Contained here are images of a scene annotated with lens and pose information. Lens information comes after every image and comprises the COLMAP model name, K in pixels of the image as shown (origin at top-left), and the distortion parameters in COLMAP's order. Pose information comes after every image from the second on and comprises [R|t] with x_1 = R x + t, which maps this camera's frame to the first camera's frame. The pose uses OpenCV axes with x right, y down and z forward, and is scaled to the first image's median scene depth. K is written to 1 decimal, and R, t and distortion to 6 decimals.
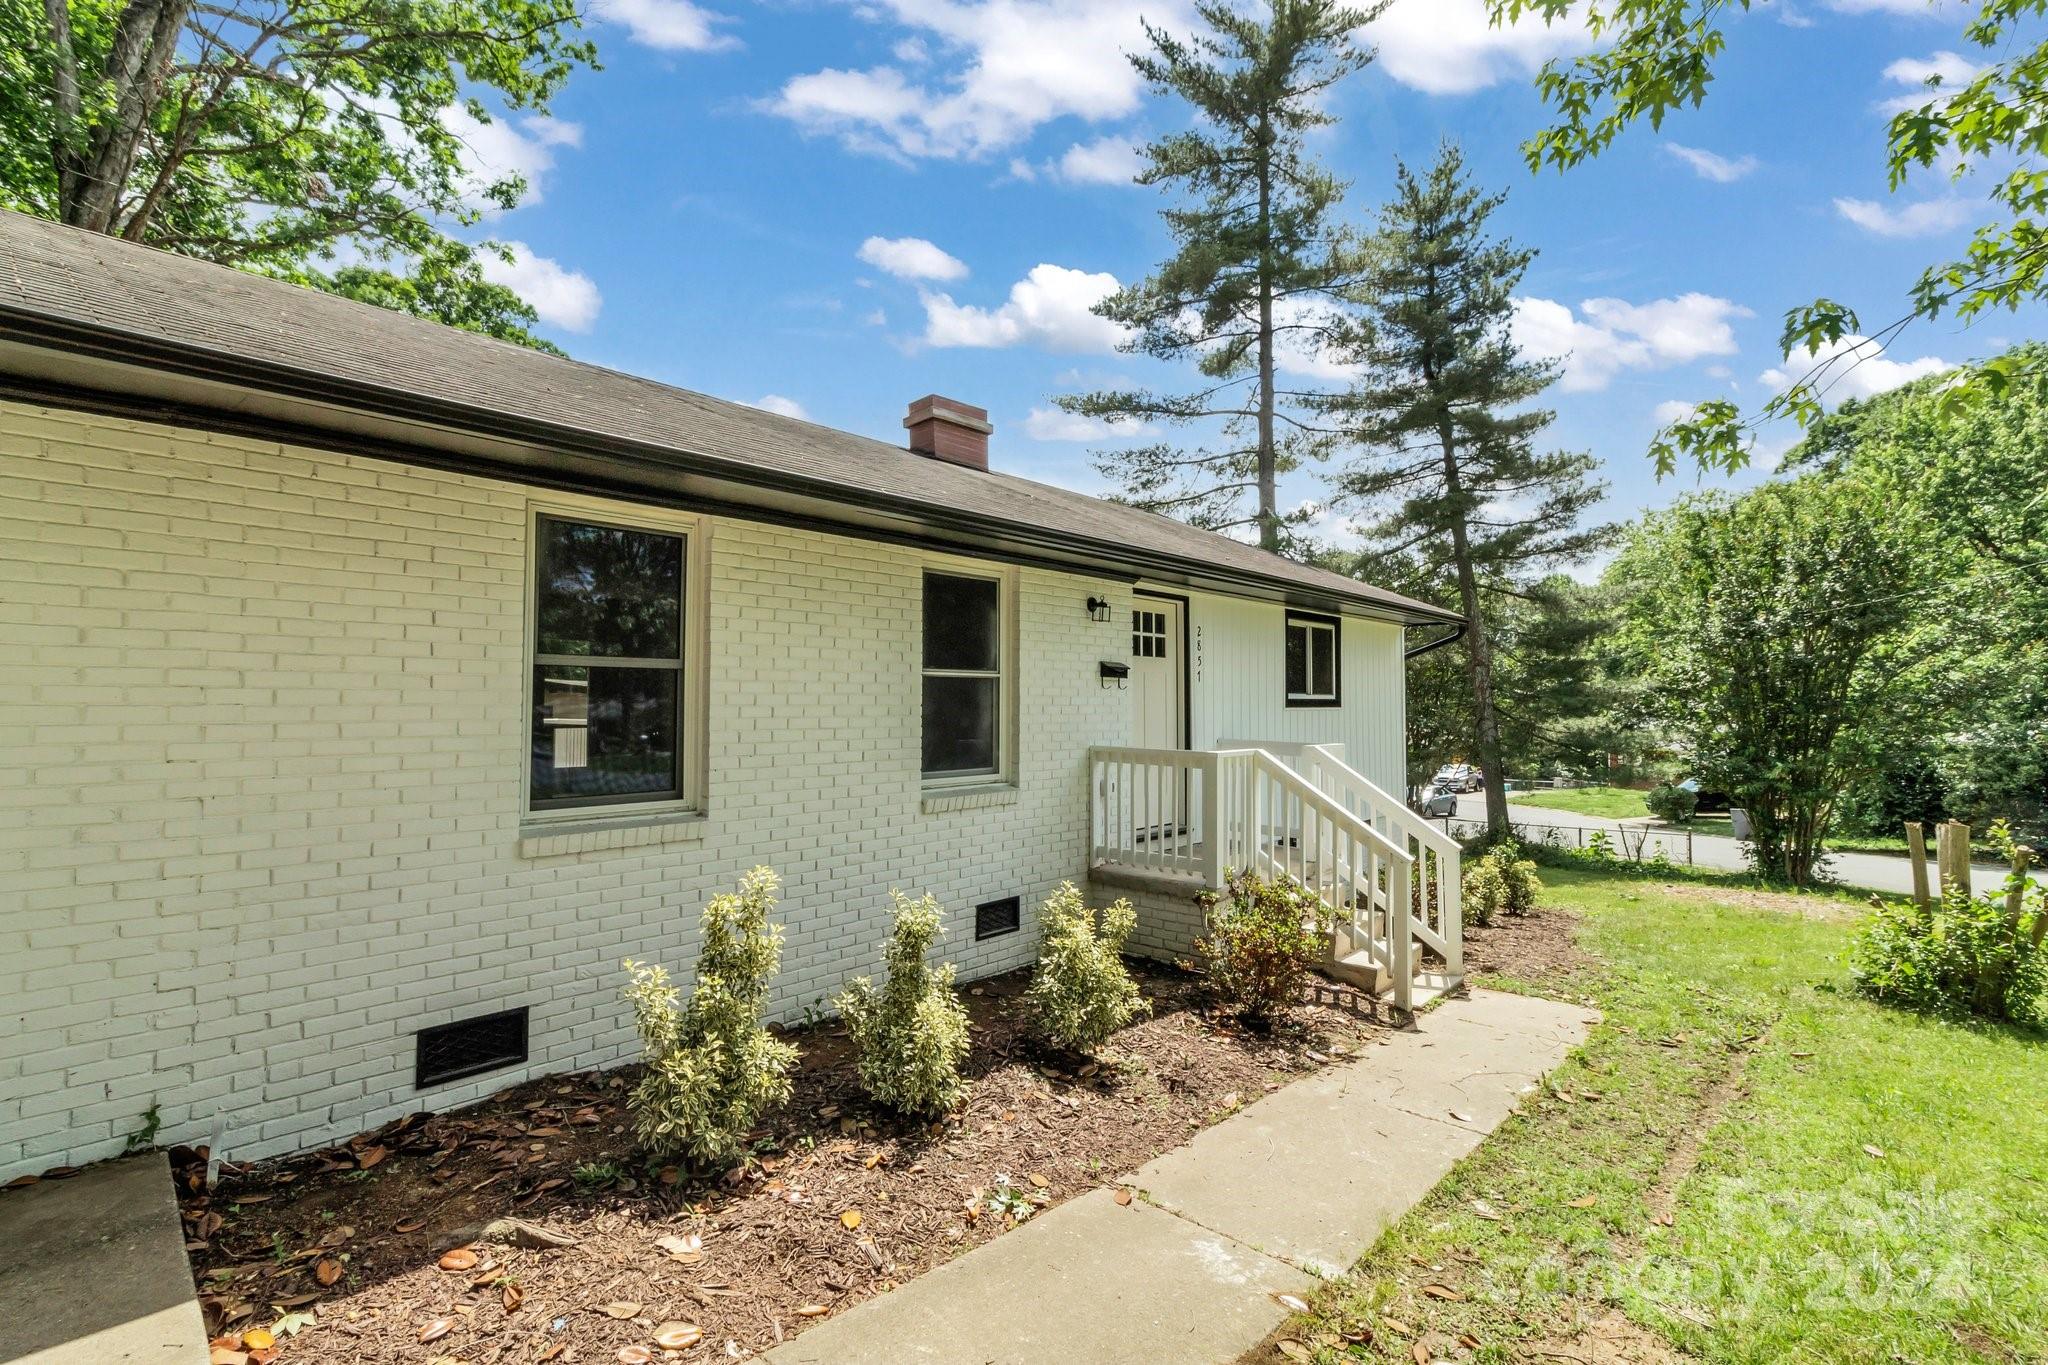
lens RADIAL K [[953.4, 0, 1021.9], [0, 953.4, 656.9], [0, 0, 1]] dist [0.002245, 0.000859]
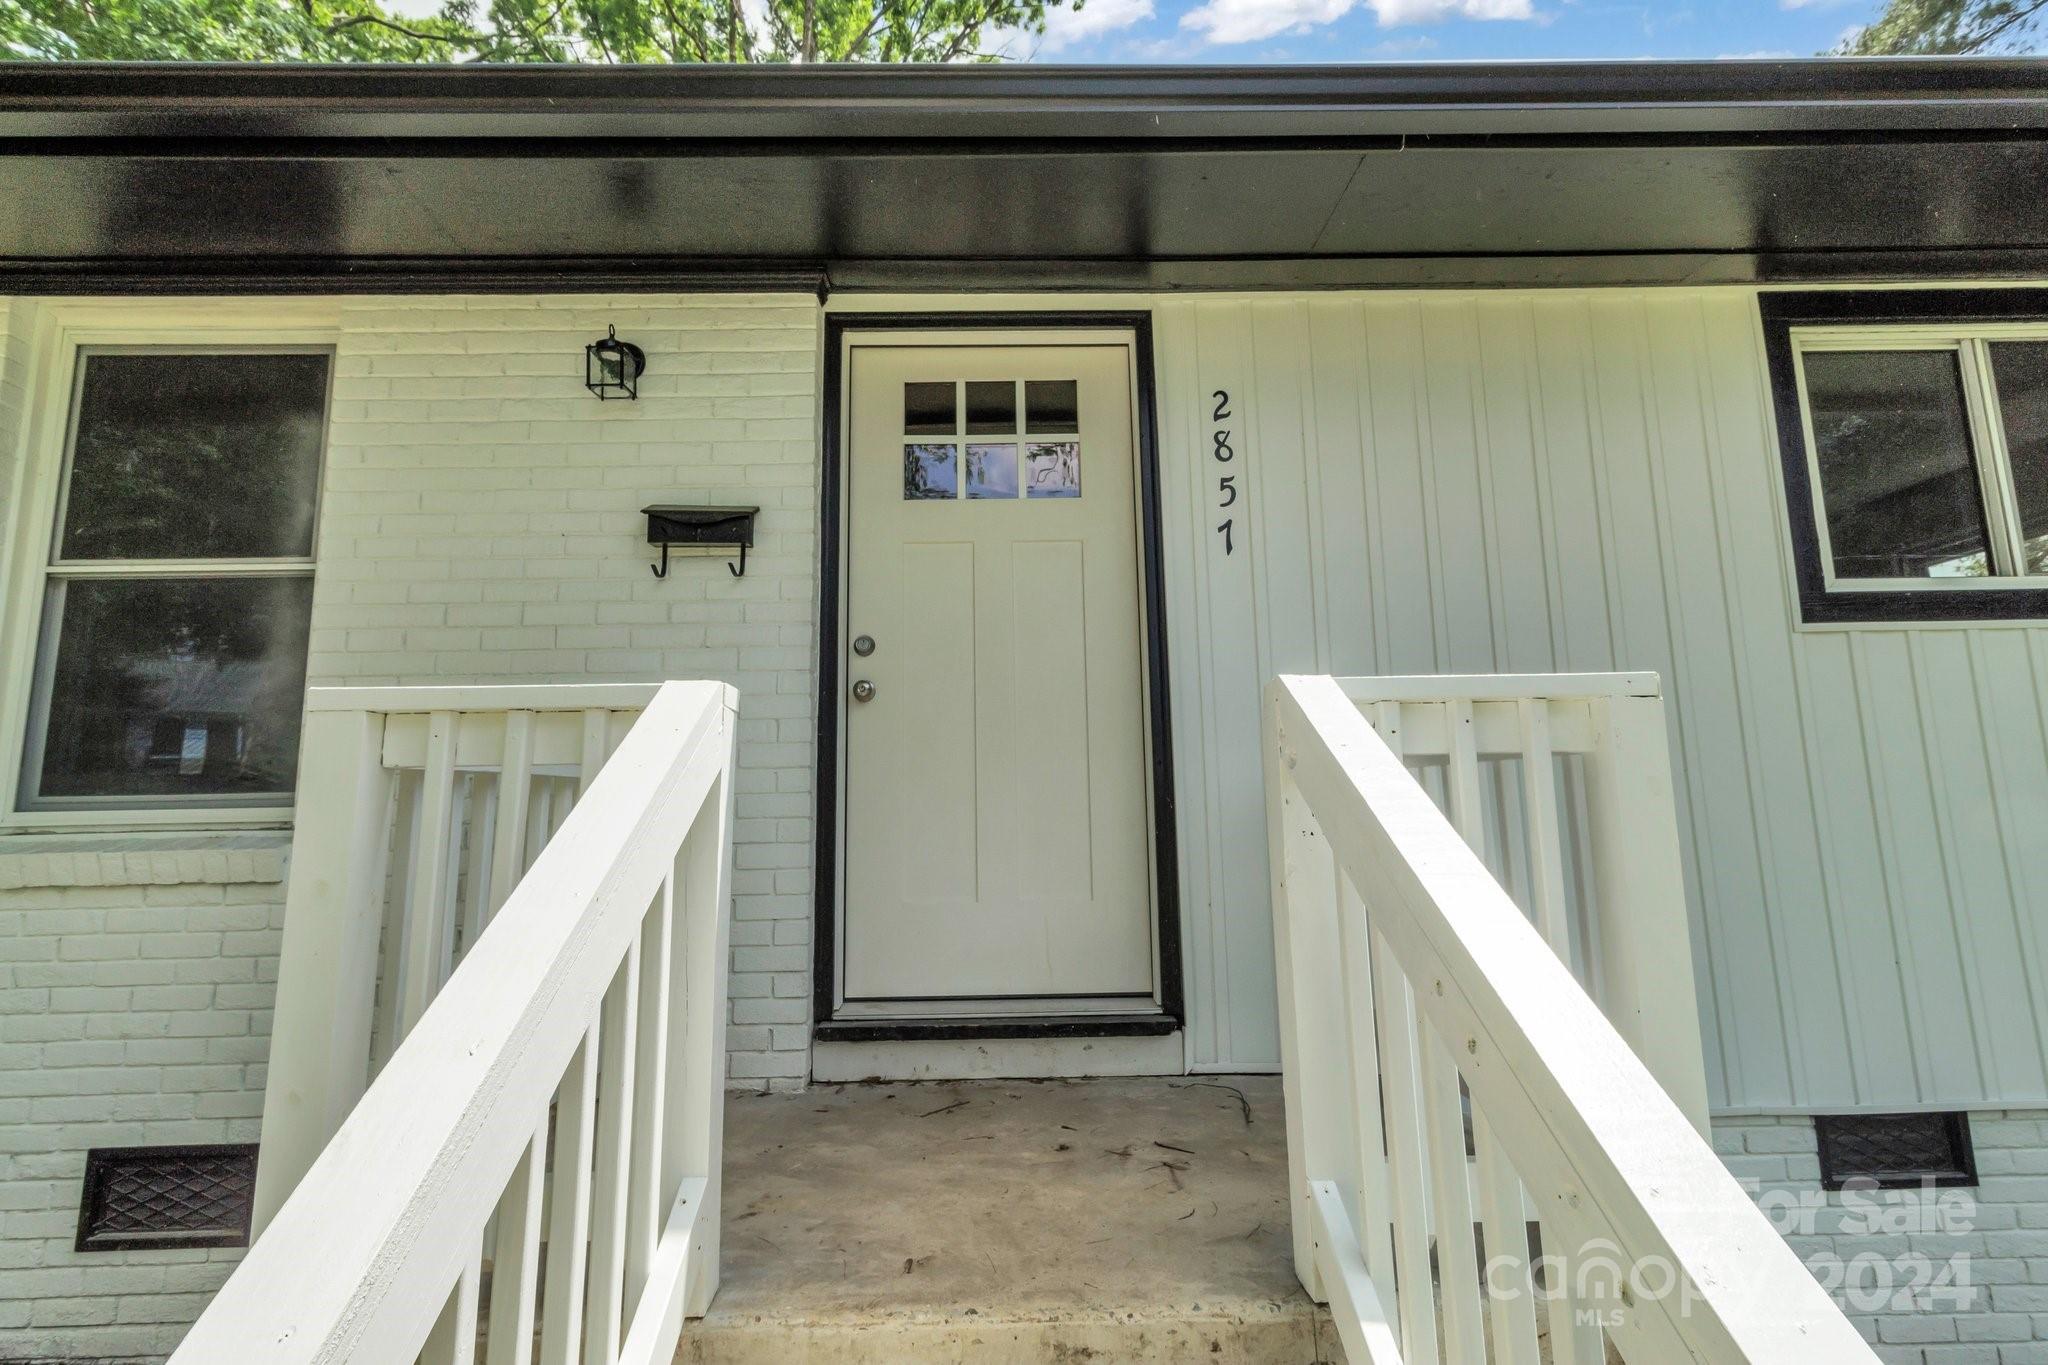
lens RADIAL K [[953.4, 0, 1021.9], [0, 953.4, 656.9], [0, 0, 1]] dist [0.002245, 0.000859]
pose [[0.672507, -0.135666, -0.727550, 0.428547], [0.051879, 0.989278, -0.136517, 0.116993], [0.738270, 0.054064, 0.672335, 0.853760]]
